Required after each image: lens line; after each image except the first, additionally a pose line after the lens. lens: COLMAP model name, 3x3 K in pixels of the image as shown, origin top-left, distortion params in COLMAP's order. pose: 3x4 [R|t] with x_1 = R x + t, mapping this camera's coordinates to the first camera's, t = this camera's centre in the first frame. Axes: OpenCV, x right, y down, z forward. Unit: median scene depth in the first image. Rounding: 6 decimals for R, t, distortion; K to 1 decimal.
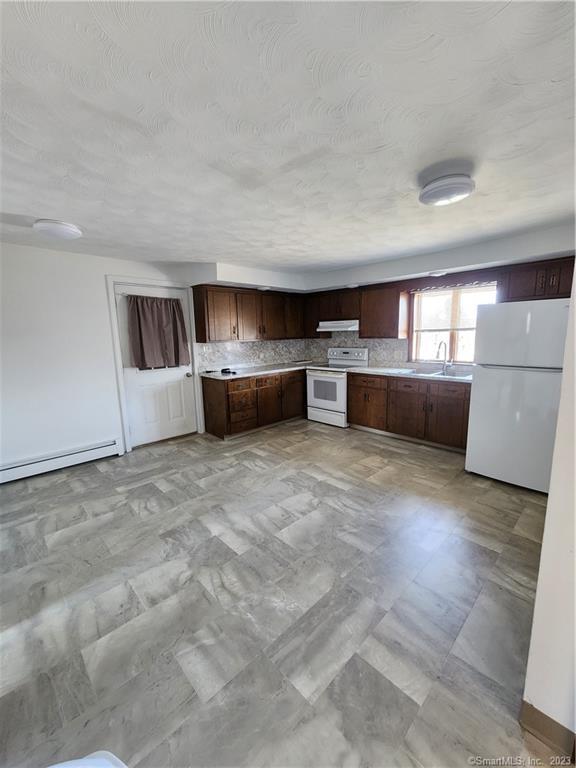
lens RADIAL K [[315.4, 0, 290.2], [0, 315.4, 383.3], [0, 0, 1]] dist [0.000301, 0.000009]
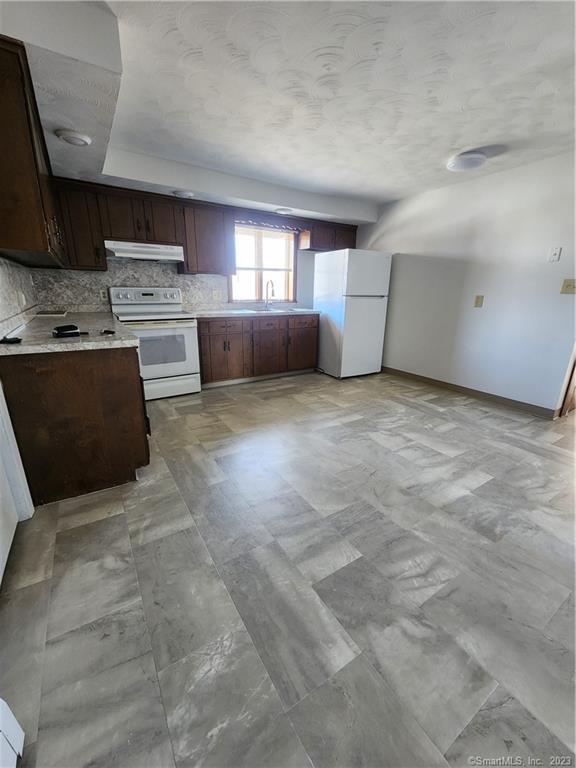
lens RADIAL K [[315.4, 0, 290.2], [0, 315.4, 383.3], [0, 0, 1]] dist [0.000301, 0.000009]
pose [[0.199248, -0.257137, 0.945612, -0.759374], [0.133720, 0.963068, 0.233708, -0.045613], [-0.970783, 0.079882, 0.226273, 0.896586]]
